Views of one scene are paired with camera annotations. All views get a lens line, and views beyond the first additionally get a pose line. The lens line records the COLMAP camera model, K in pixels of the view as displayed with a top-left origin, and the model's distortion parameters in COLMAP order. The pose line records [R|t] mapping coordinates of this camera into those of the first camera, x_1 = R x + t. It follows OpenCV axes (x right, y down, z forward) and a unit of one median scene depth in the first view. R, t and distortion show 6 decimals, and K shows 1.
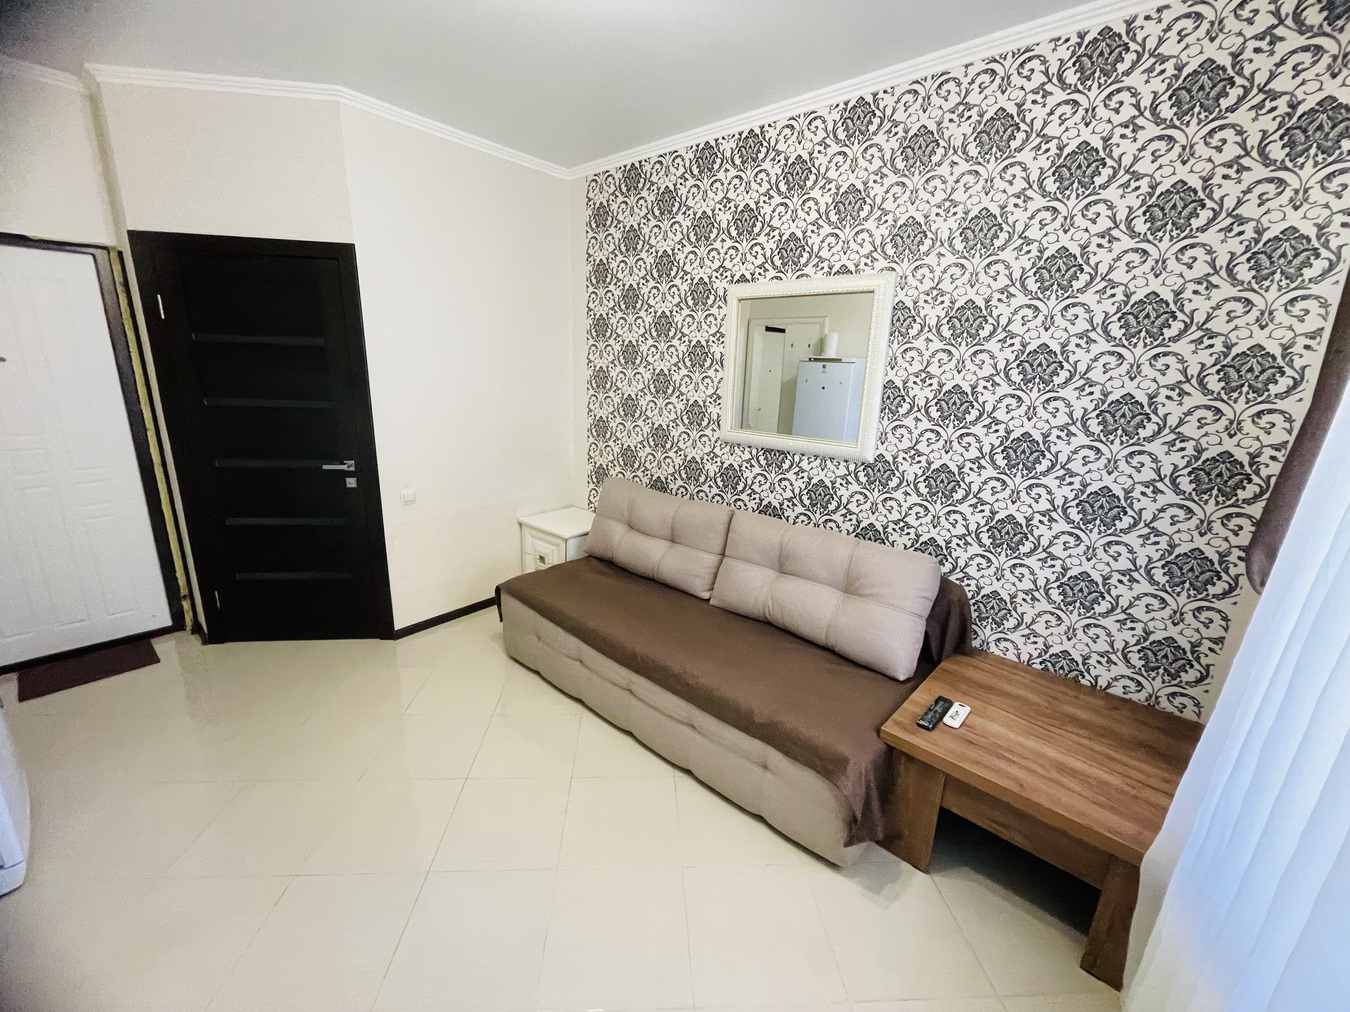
lens RADIAL K [[545.3, 0, 669.4], [0, 545.3, 504.7], [0, 0, 1]] dist [-0.004685, -0.000714]
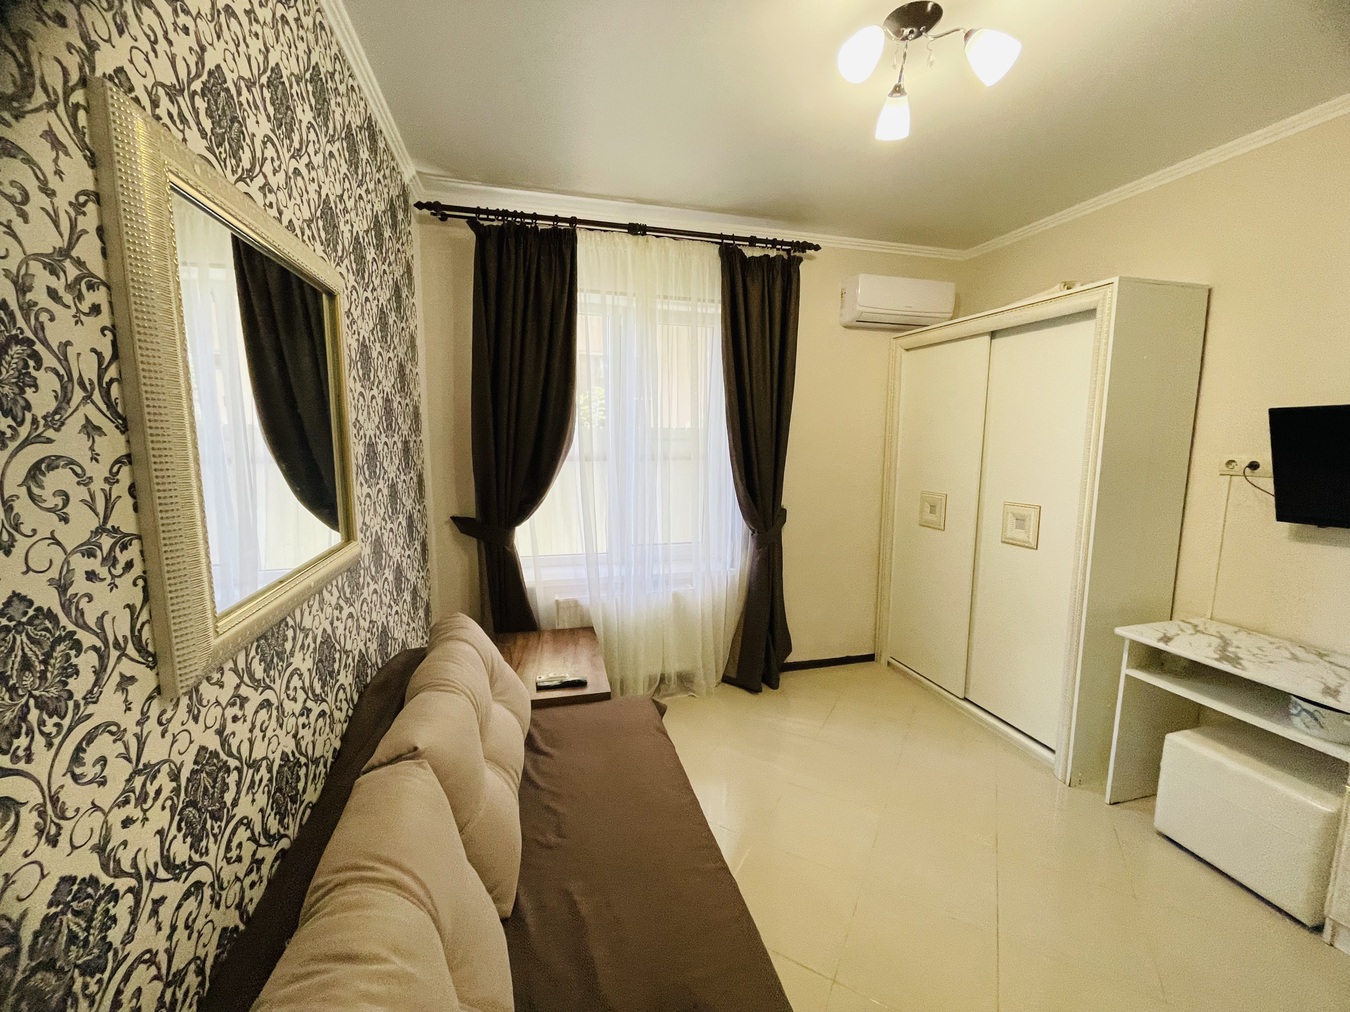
lens RADIAL K [[545.3, 0, 669.4], [0, 545.3, 504.7], [0, 0, 1]] dist [-0.004685, -0.000714]
pose [[-0.828037, -0.110216, 0.549734, -0.244400], [0.111405, 0.928595, 0.353977, -0.282039], [-0.549494, 0.354349, -0.756633, 1.095003]]
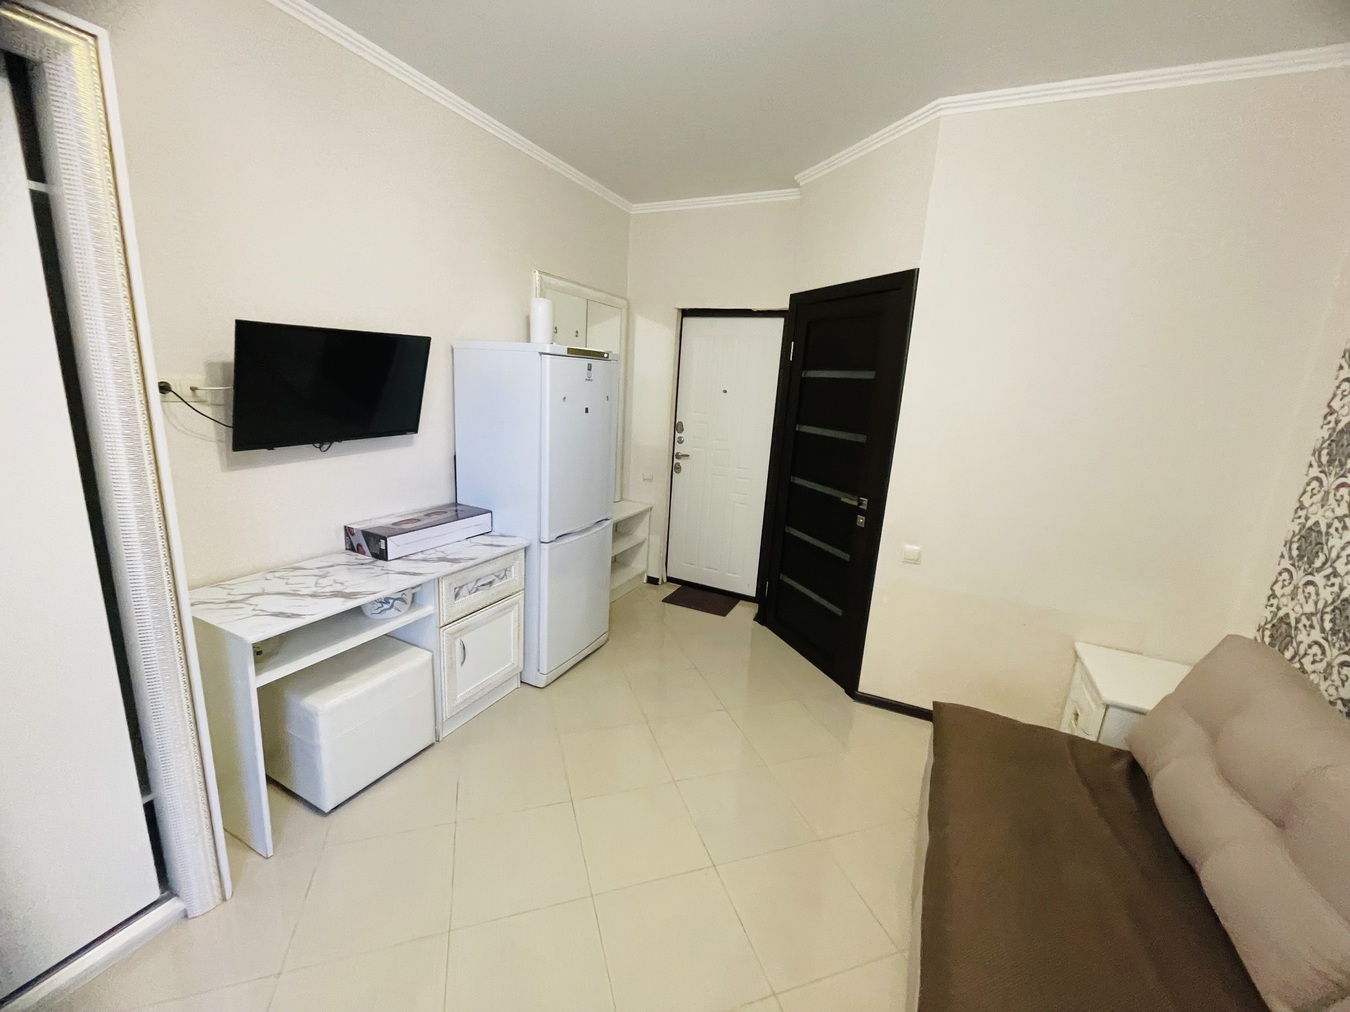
lens RADIAL K [[545.3, 0, 669.4], [0, 545.3, 504.7], [0, 0, 1]] dist [-0.004685, -0.000714]
pose [[0.263866, 0.193545, -0.944942, 0.226705], [-0.294242, 0.949118, 0.112236, -0.077610], [0.918584, 0.248426, 0.307389, 0.399690]]
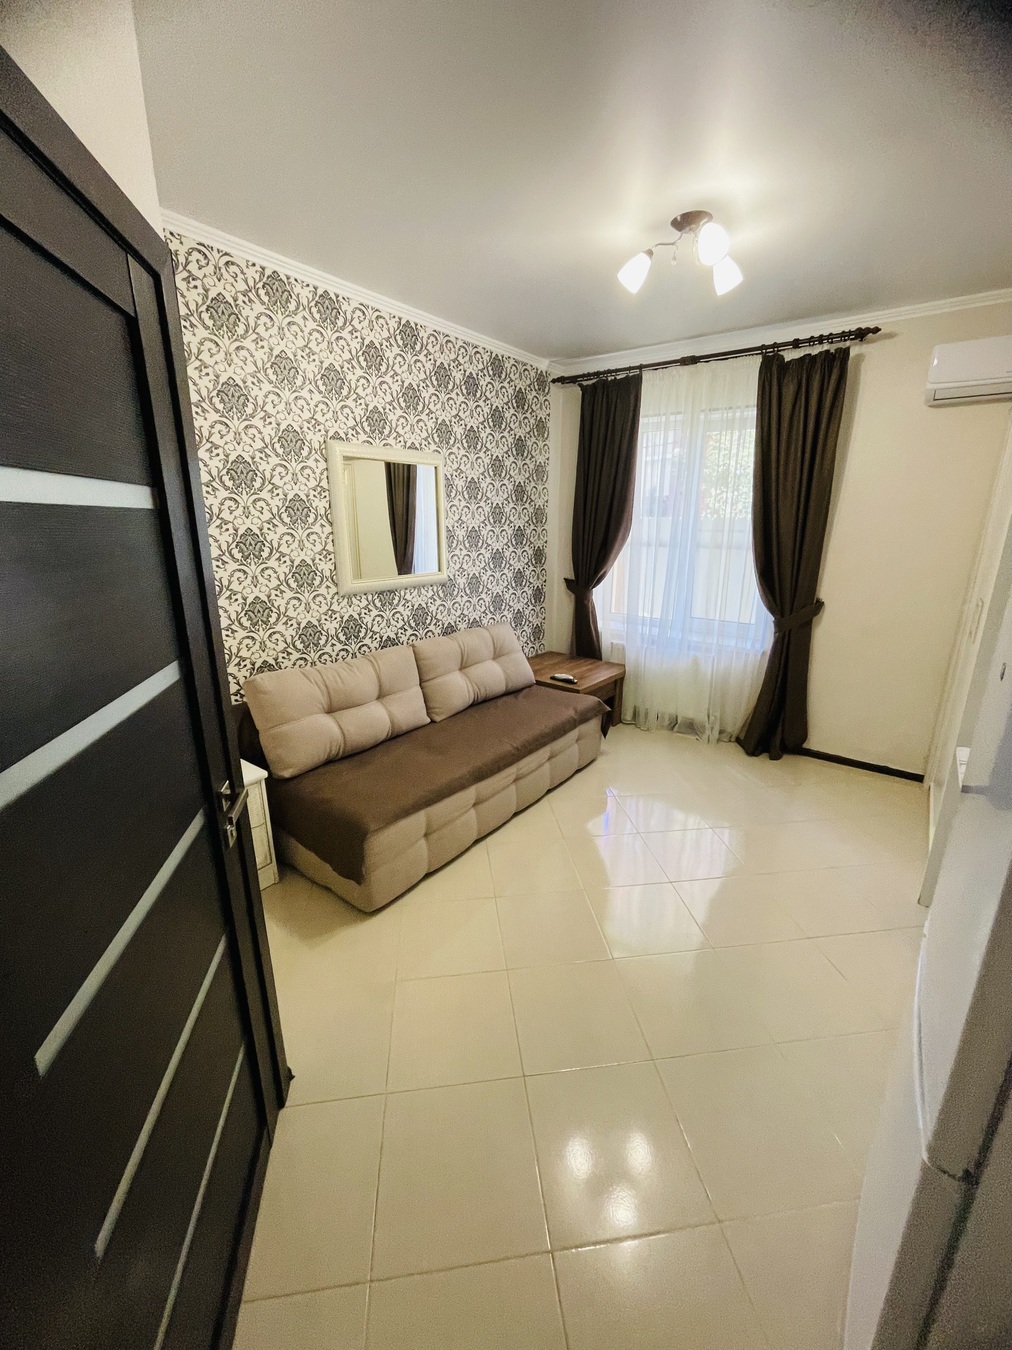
lens RADIAL K [[545.3, 0, 509.3], [0, 545.3, 670.8], [0, 0, 1]] dist [-0.004685, -0.000714]
pose [[-0.070476, -0.300950, 0.951032, -0.982929], [0.248376, 0.918081, 0.308928, -0.236562], [-0.966097, 0.257985, 0.010046, 0.766938]]
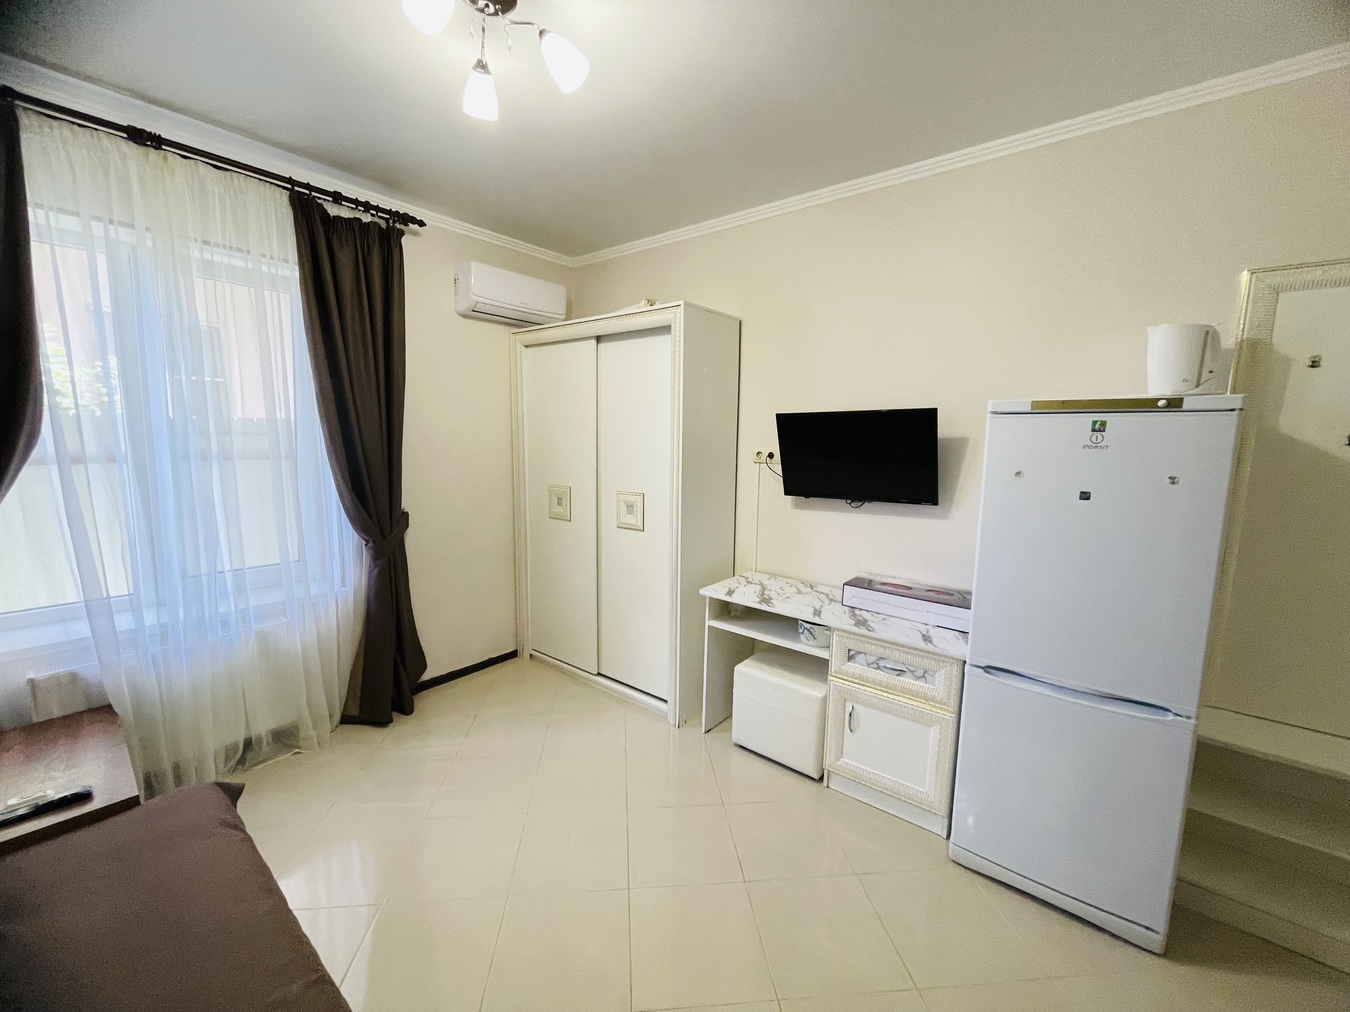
lens RADIAL K [[545.3, 0, 669.4], [0, 545.3, 504.7], [0, 0, 1]] dist [-0.004685, -0.000714]
pose [[-0.998260, -0.046047, -0.036842, -0.271650], [-0.056593, 0.923680, 0.378963, -0.268292], [0.016580, 0.380389, -0.924678, 1.043303]]
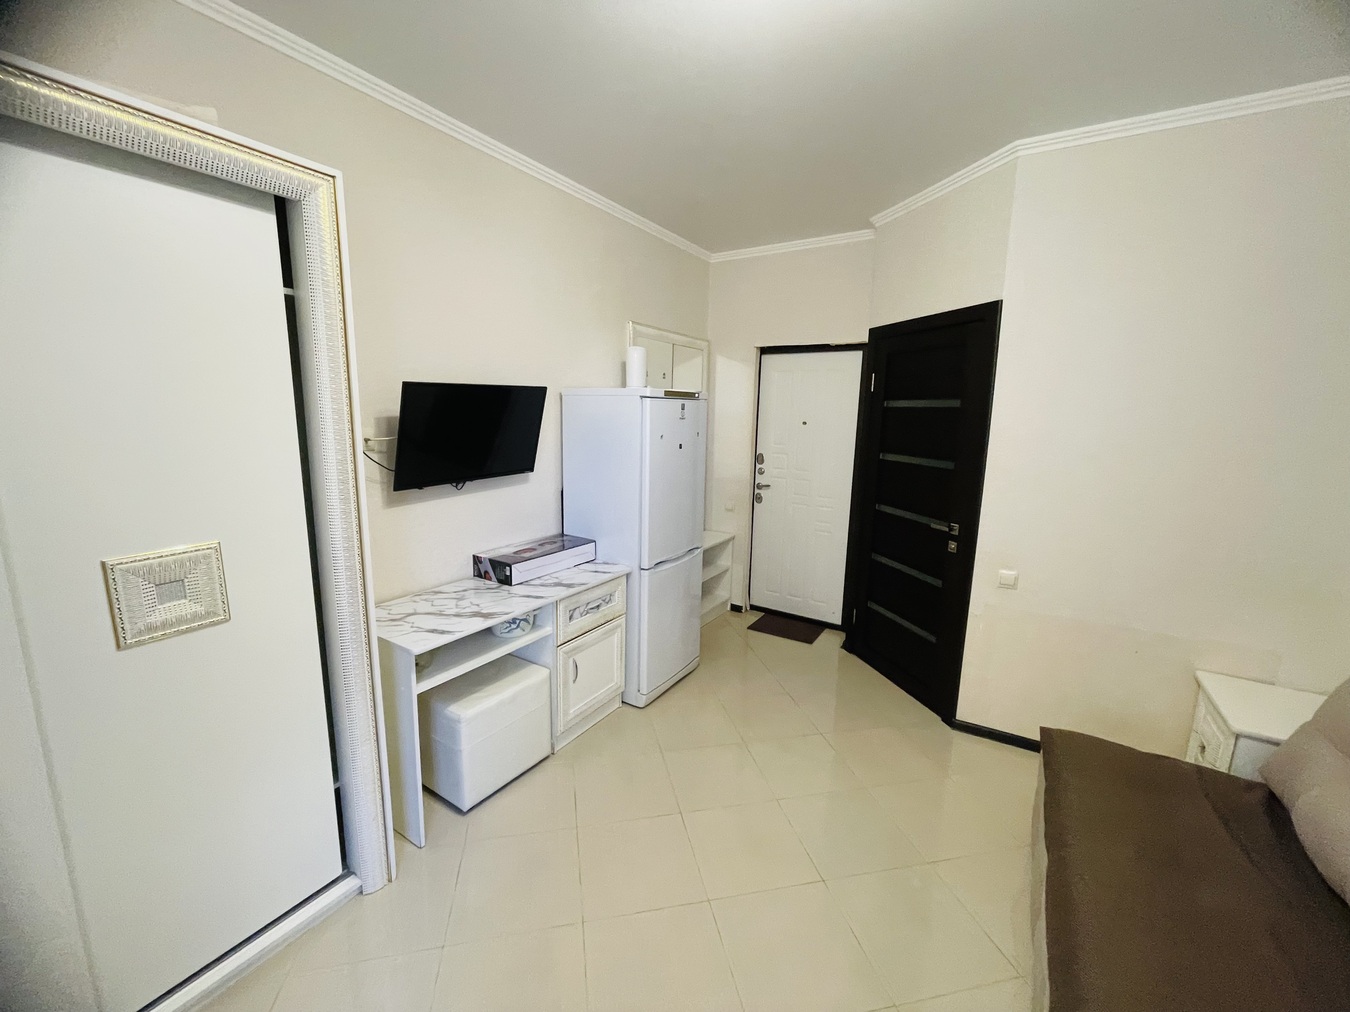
lens RADIAL K [[545.3, 0, 669.4], [0, 545.3, 504.7], [0, 0, 1]] dist [-0.004685, -0.000714]
pose [[0.150474, 0.134005, -0.979490, 0.274588], [-0.265993, 0.959723, 0.090437, -0.066670], [0.952158, 0.246929, 0.180058, 0.341521]]
